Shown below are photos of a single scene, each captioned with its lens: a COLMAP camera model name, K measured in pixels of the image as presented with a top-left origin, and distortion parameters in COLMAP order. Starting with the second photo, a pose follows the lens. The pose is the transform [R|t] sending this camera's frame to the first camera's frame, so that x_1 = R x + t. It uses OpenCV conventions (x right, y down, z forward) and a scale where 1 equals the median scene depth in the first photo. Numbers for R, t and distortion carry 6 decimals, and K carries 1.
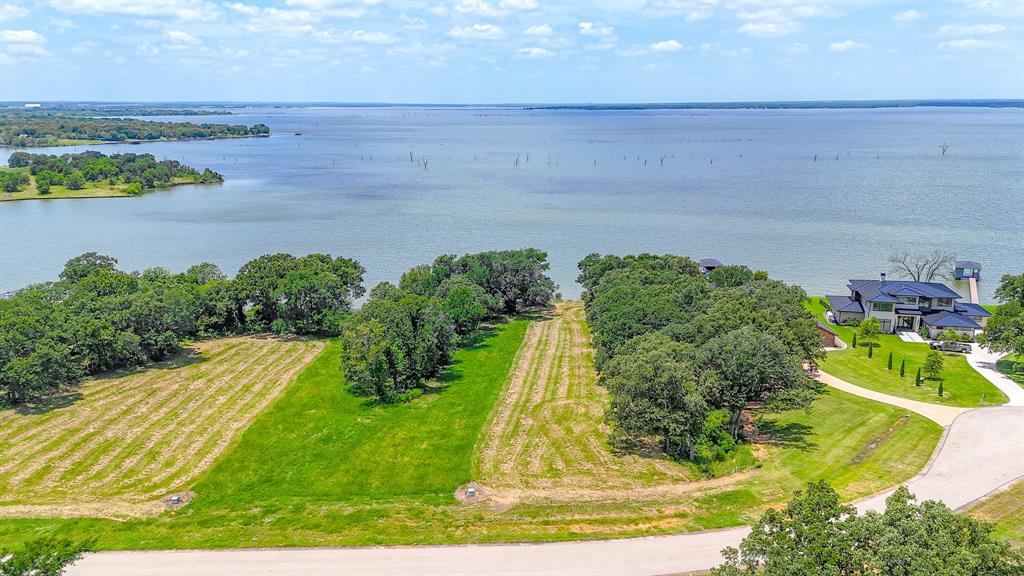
lens RADIAL K [[754.6, 0, 510.1], [0, 754.6, 289.9], [0, 0, 1]] dist [0.066645, -0.058352]
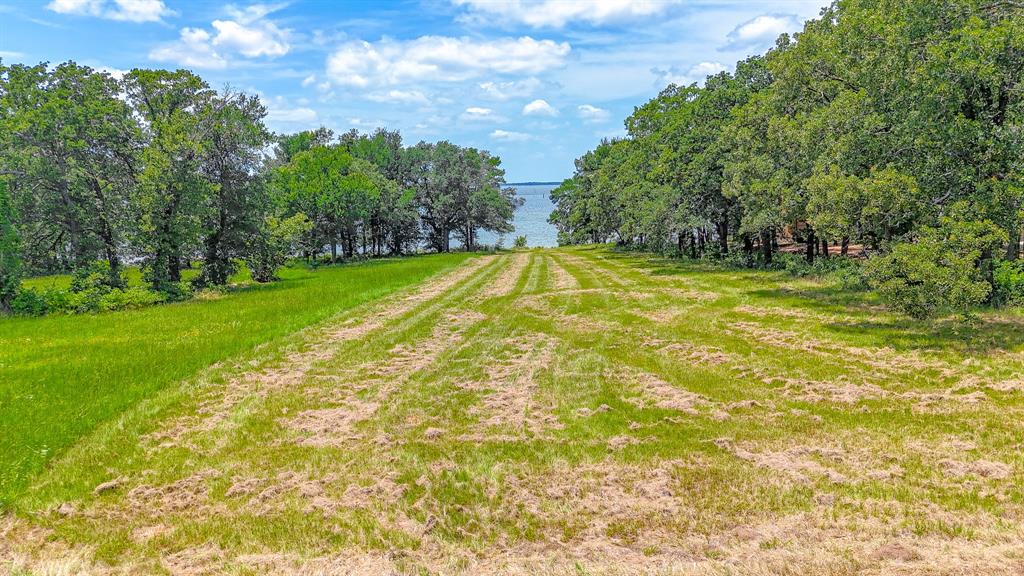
lens RADIAL K [[754.6, 0, 510.1], [0, 754.6, 289.9], [0, 0, 1]] dist [0.066645, -0.058352]
pose [[0.996965, -0.024007, 0.074054, 0.017260], [0.031579, 0.994197, -0.102831, 0.180492], [-0.071156, 0.104857, 0.991938, 0.676186]]
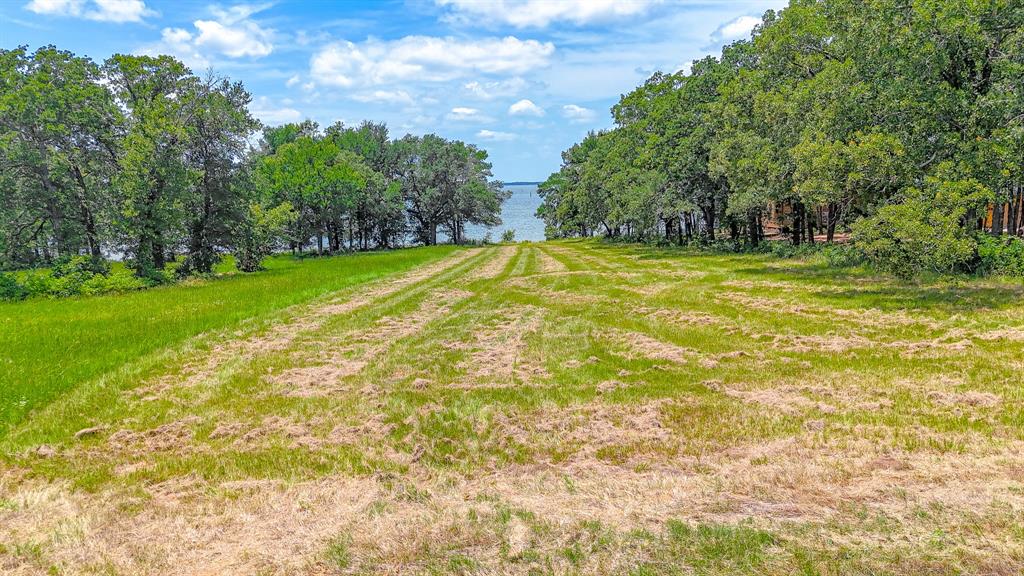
lens RADIAL K [[754.6, 0, 510.1], [0, 754.6, 289.9], [0, 0, 1]] dist [0.066645, -0.058352]
pose [[0.995452, -0.030933, 0.090106, 0.017162], [0.040145, 0.993944, -0.102291, 0.188056], [-0.086396, 0.105443, 0.990665, 0.678057]]
